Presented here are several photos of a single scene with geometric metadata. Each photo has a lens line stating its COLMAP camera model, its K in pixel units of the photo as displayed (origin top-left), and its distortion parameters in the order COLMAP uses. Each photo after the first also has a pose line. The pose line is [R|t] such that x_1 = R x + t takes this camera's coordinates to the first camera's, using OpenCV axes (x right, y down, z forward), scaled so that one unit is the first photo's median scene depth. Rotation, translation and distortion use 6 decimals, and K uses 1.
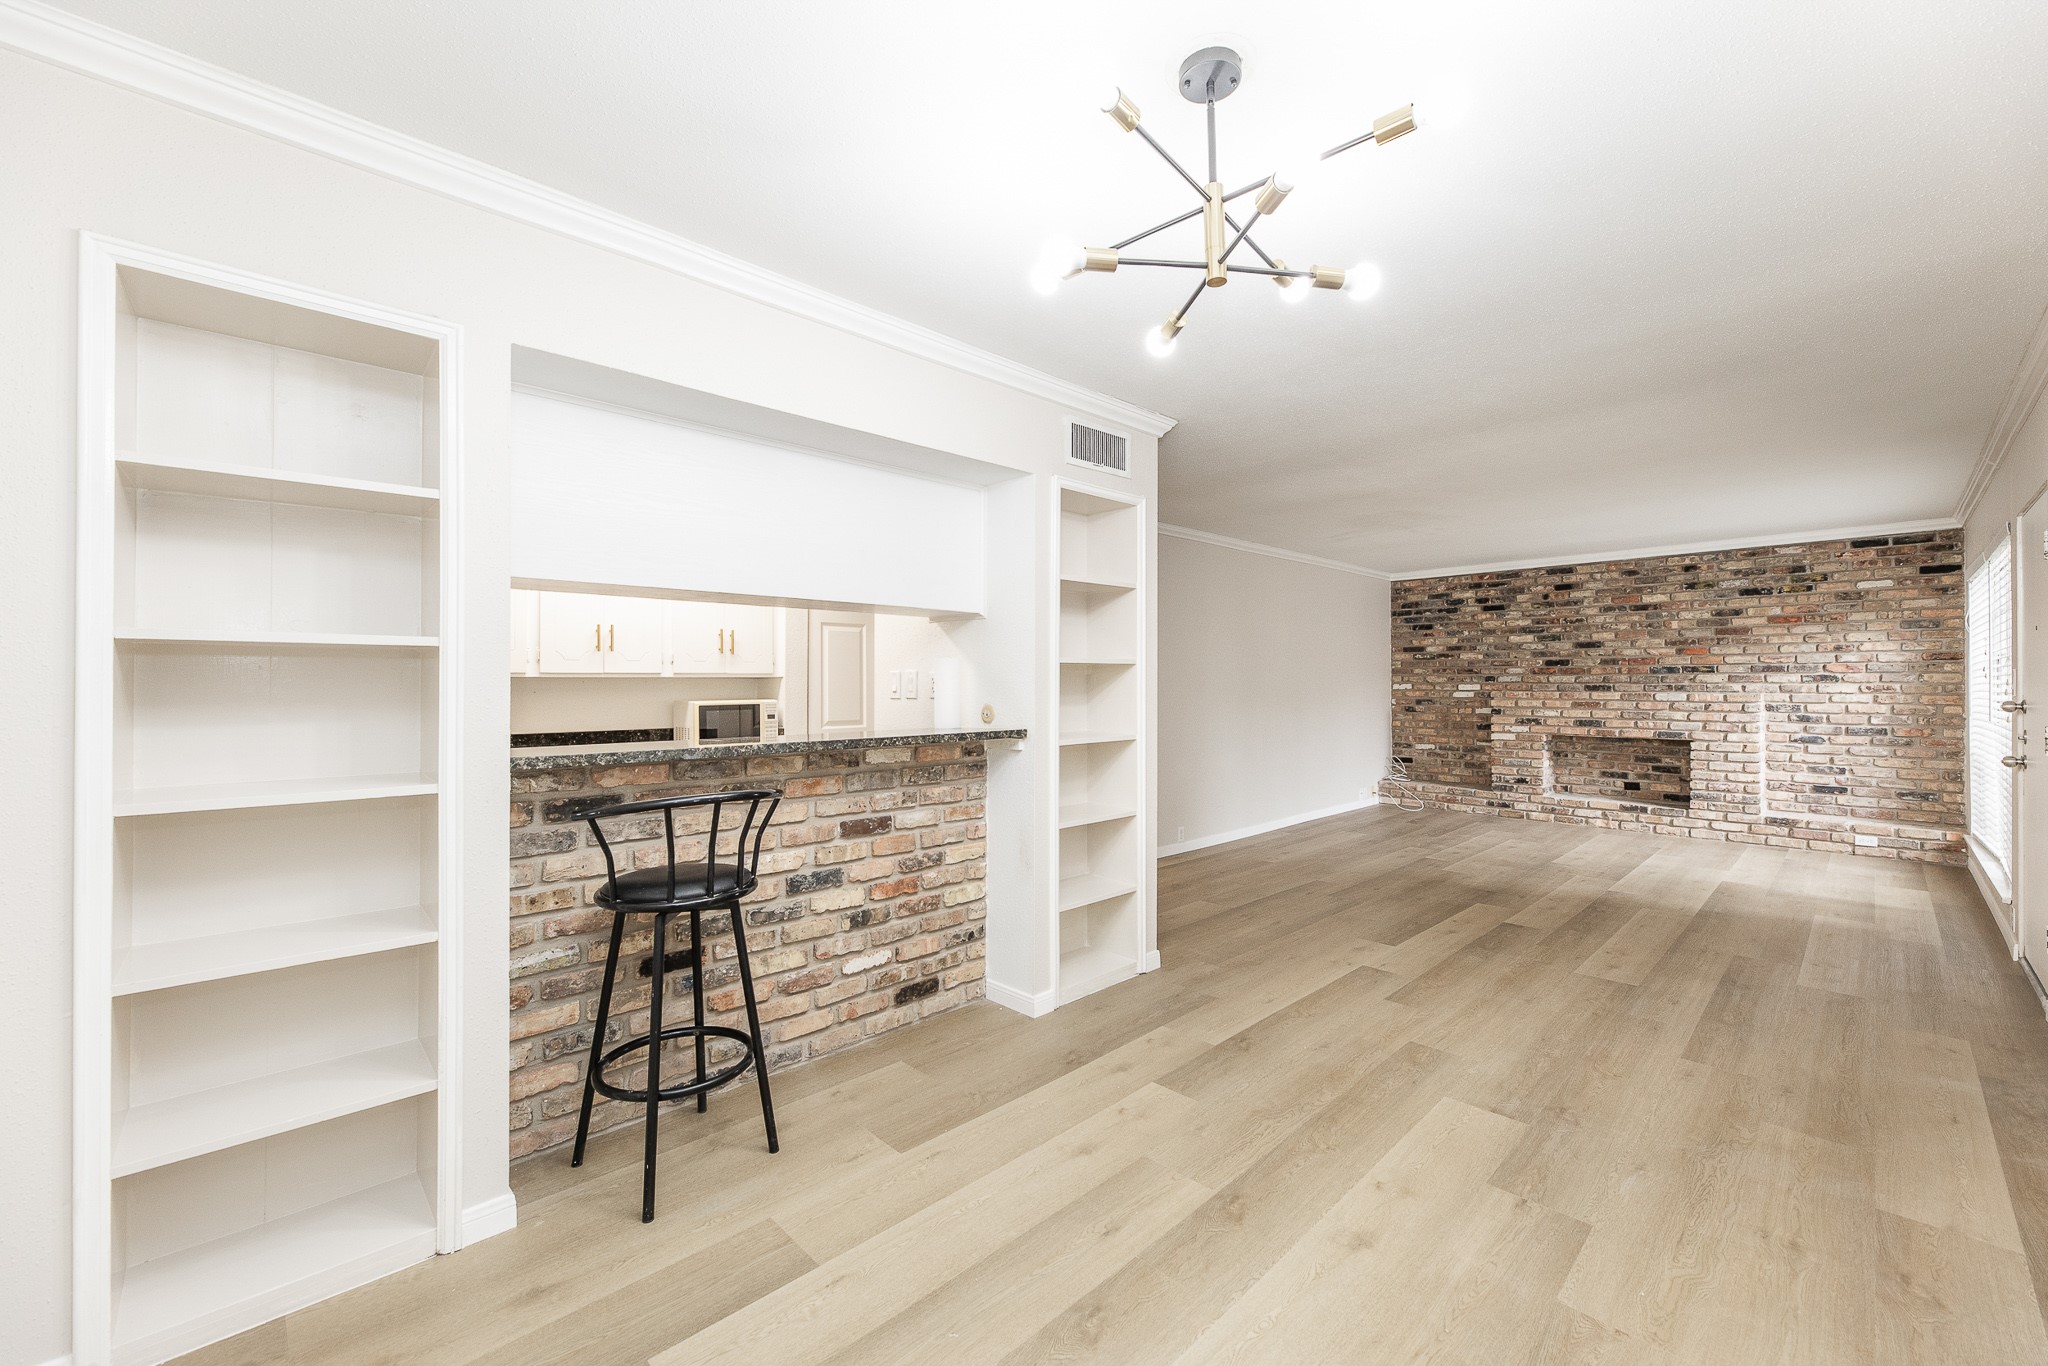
lens RADIAL K [[836.5, 0, 1032.8], [0, 836.5, 682.1], [0, 0, 1]] dist [0.001720, -0.000290]
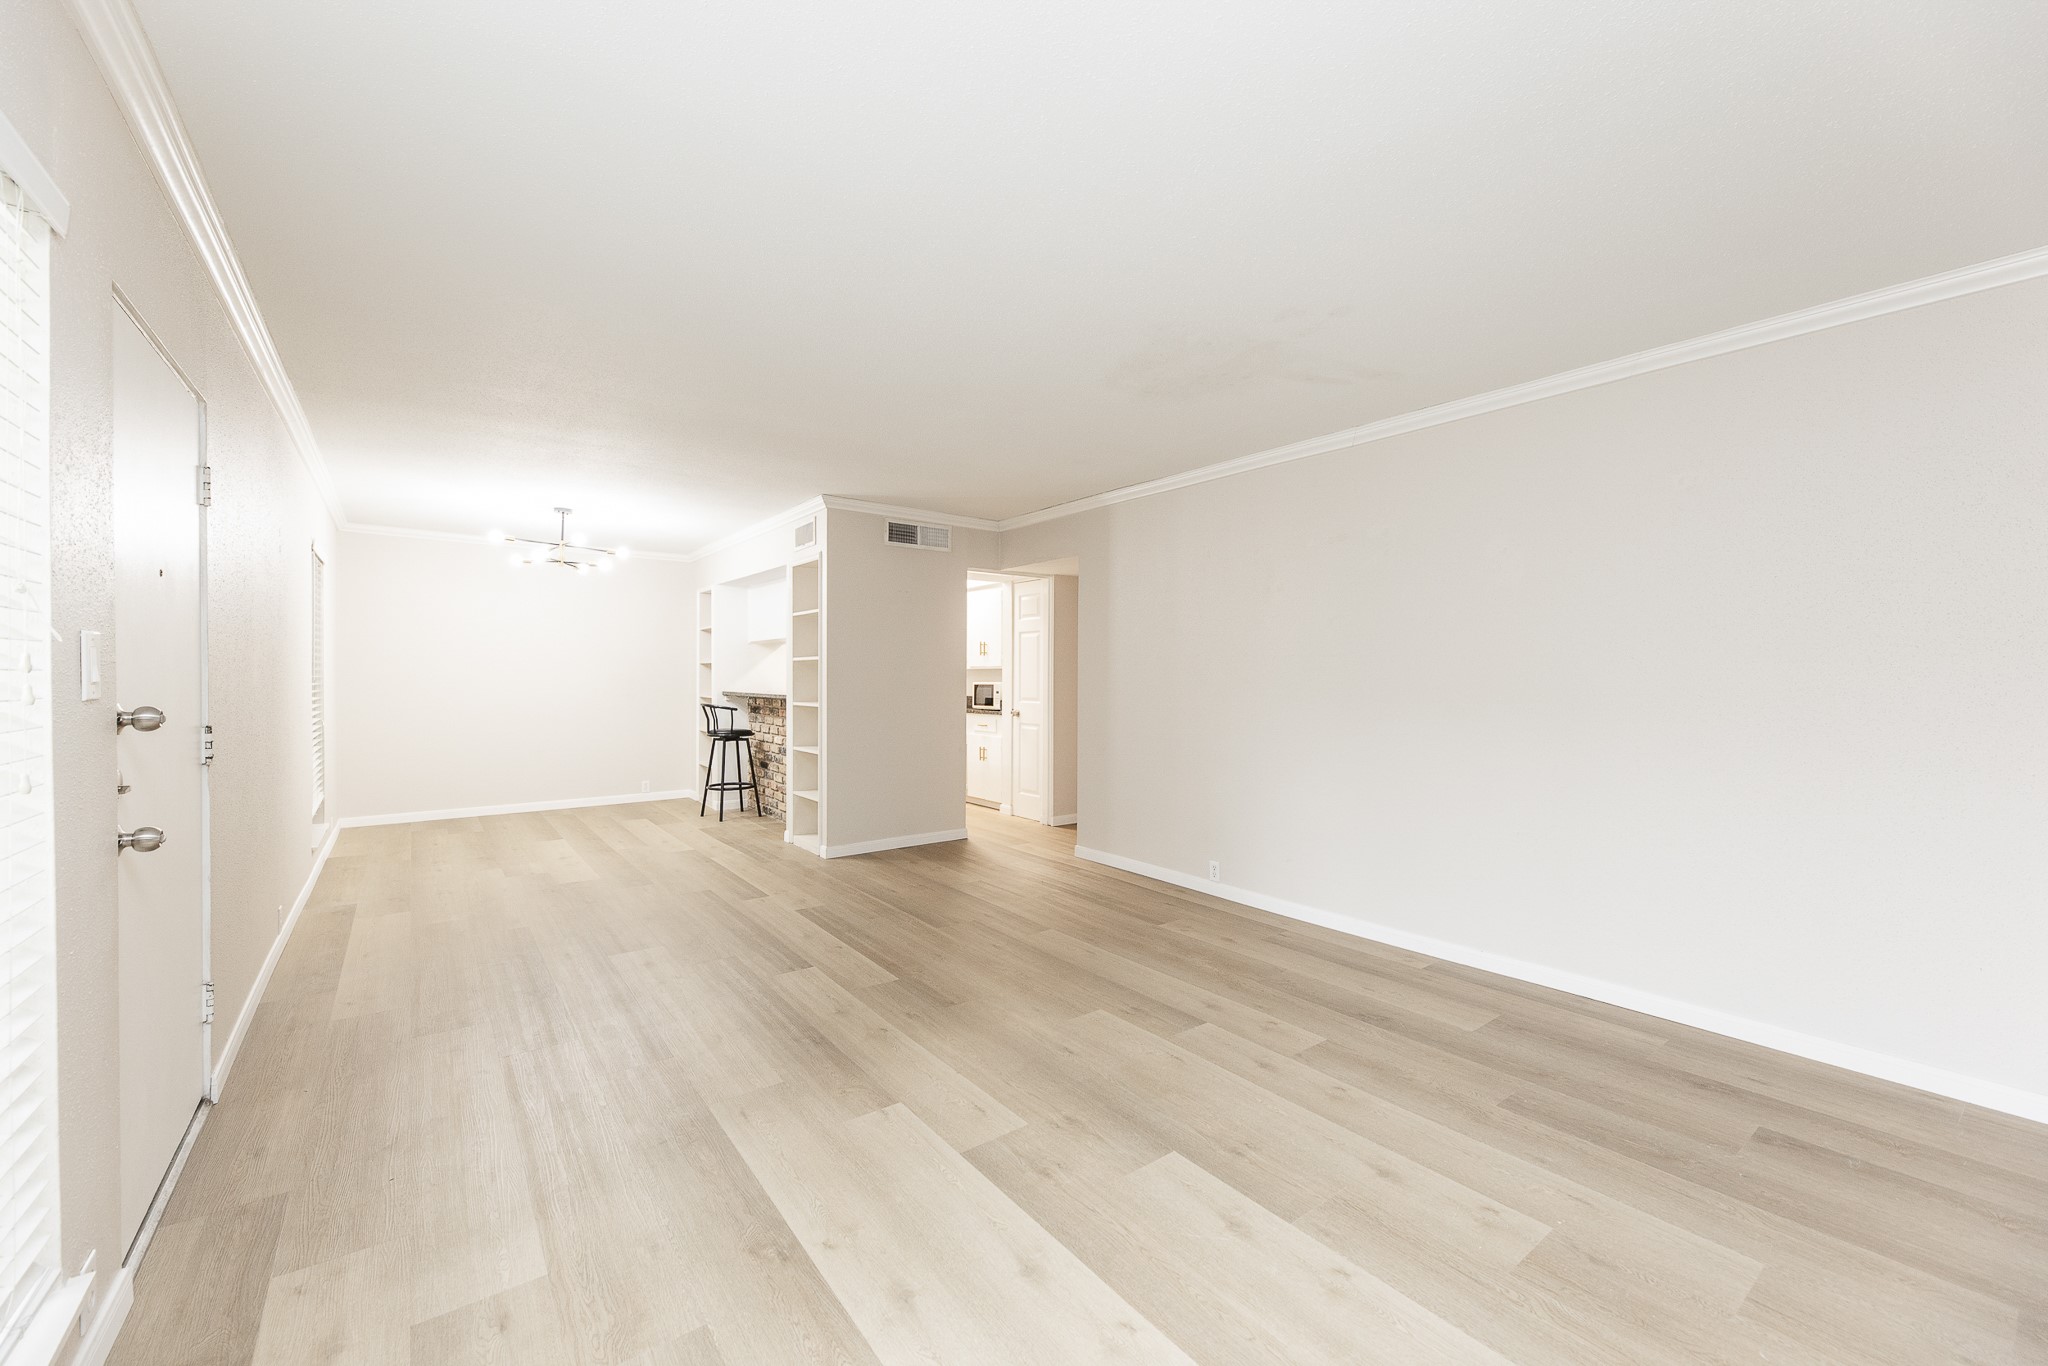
lens RADIAL K [[836.5, 0, 1032.8], [0, 836.5, 682.1], [0, 0, 1]] dist [0.001720, -0.000290]
pose [[-0.149998, 0.010218, -0.988634, 0.834182], [0.000760, 0.999947, 0.010220, 0.002720], [0.988686, 0.000781, -0.149998, 0.837345]]
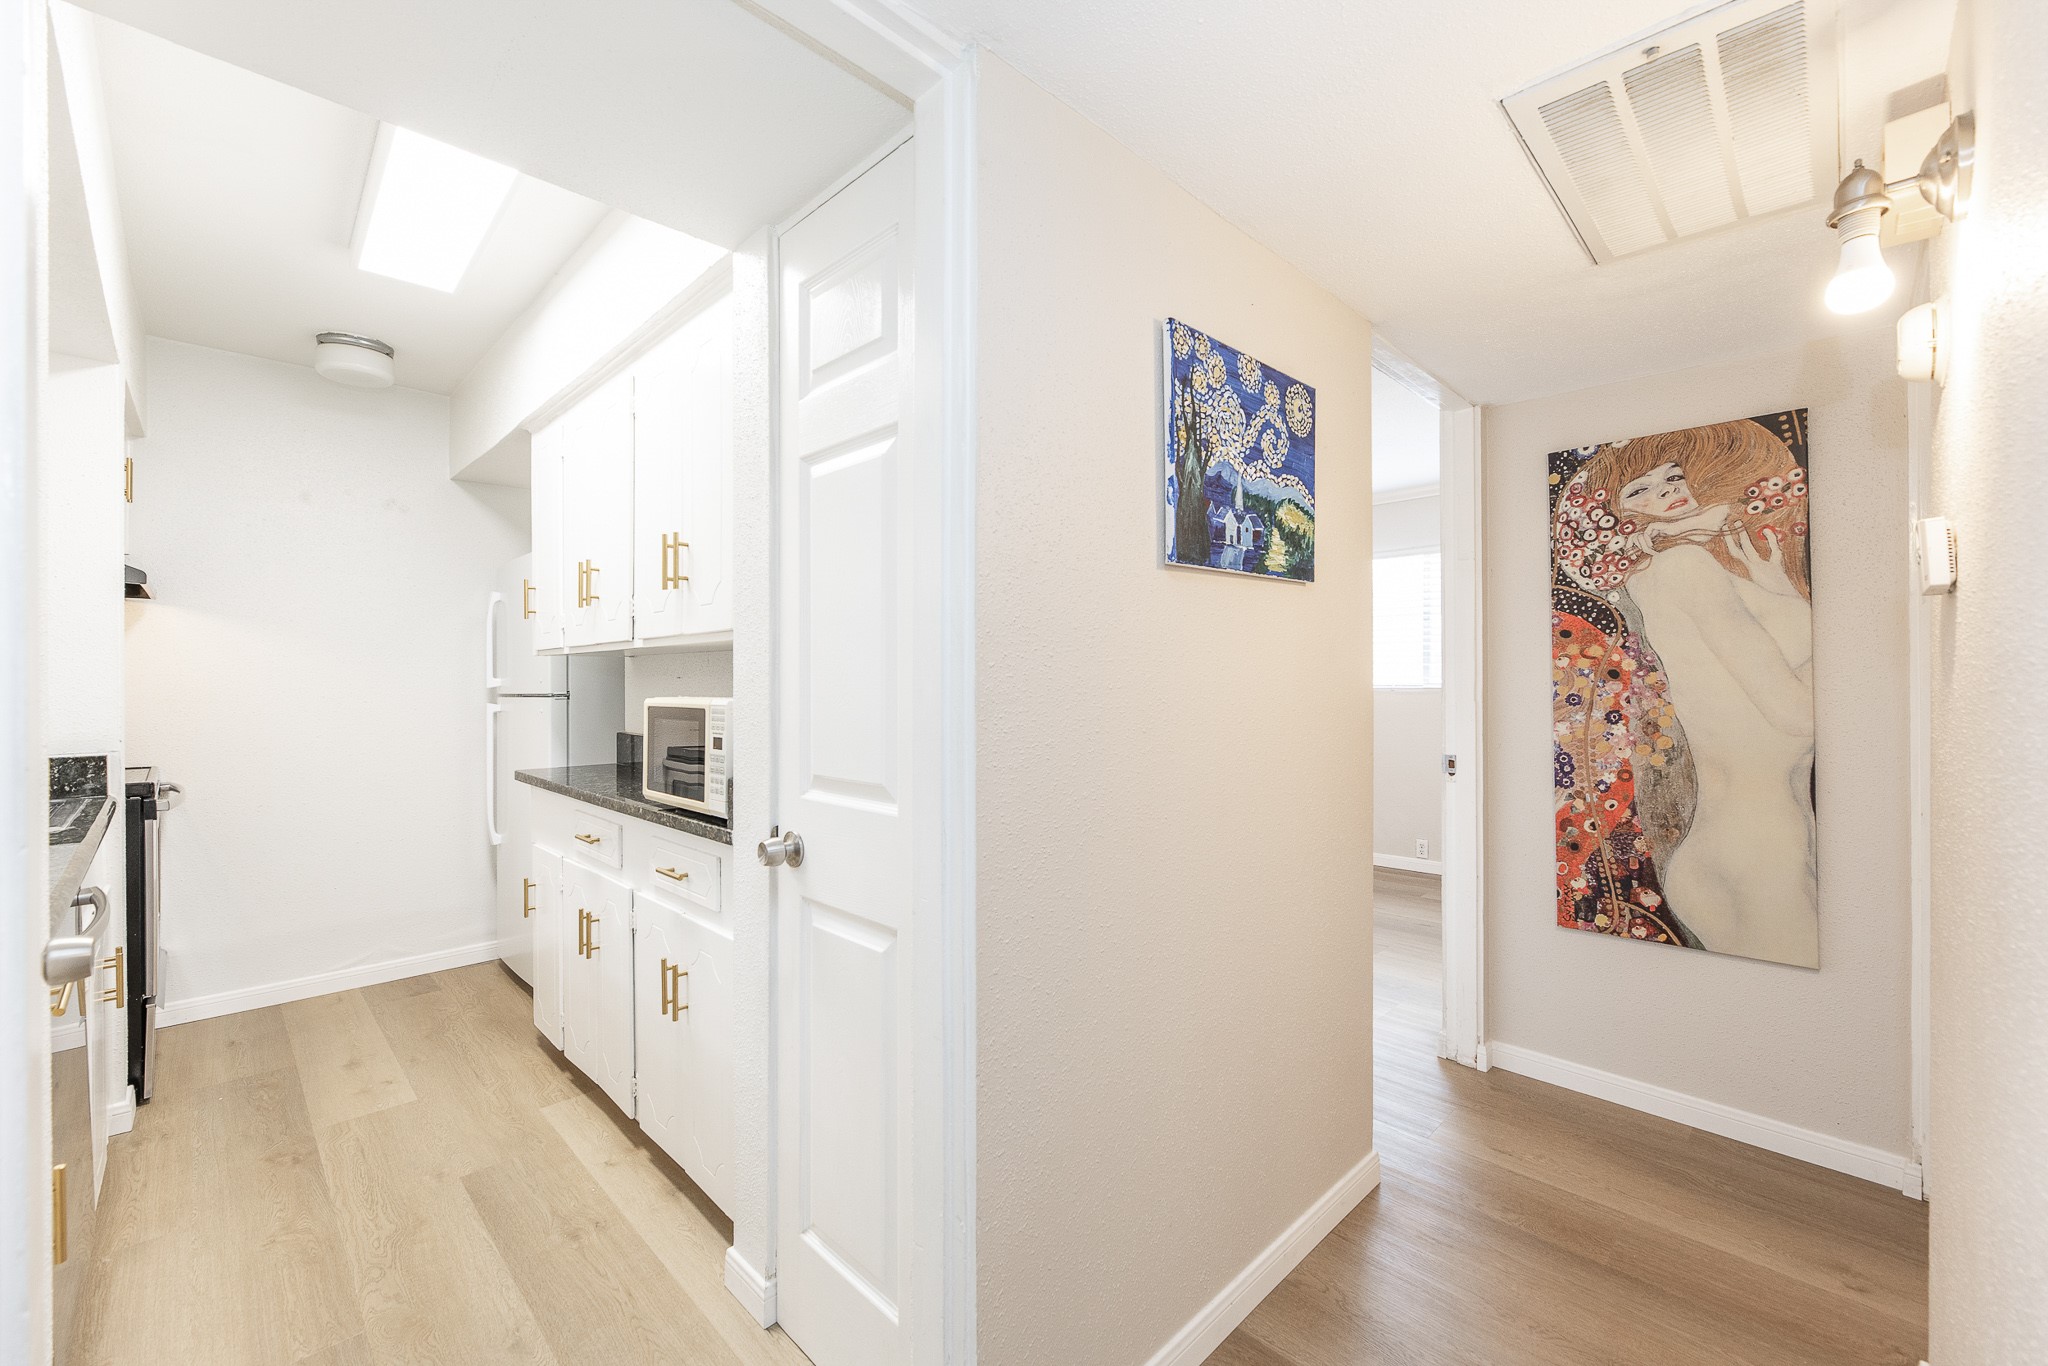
lens RADIAL K [[836.5, 0, 1032.8], [0, 836.5, 682.1], [0, 0, 1]] dist [0.001720, -0.000290]
pose [[0.003792, 0.000050, -0.999993, 0.042424], [0.002850, 0.999996, 0.000061, 0.008829], [0.999989, -0.002850, 0.003792, 0.726011]]
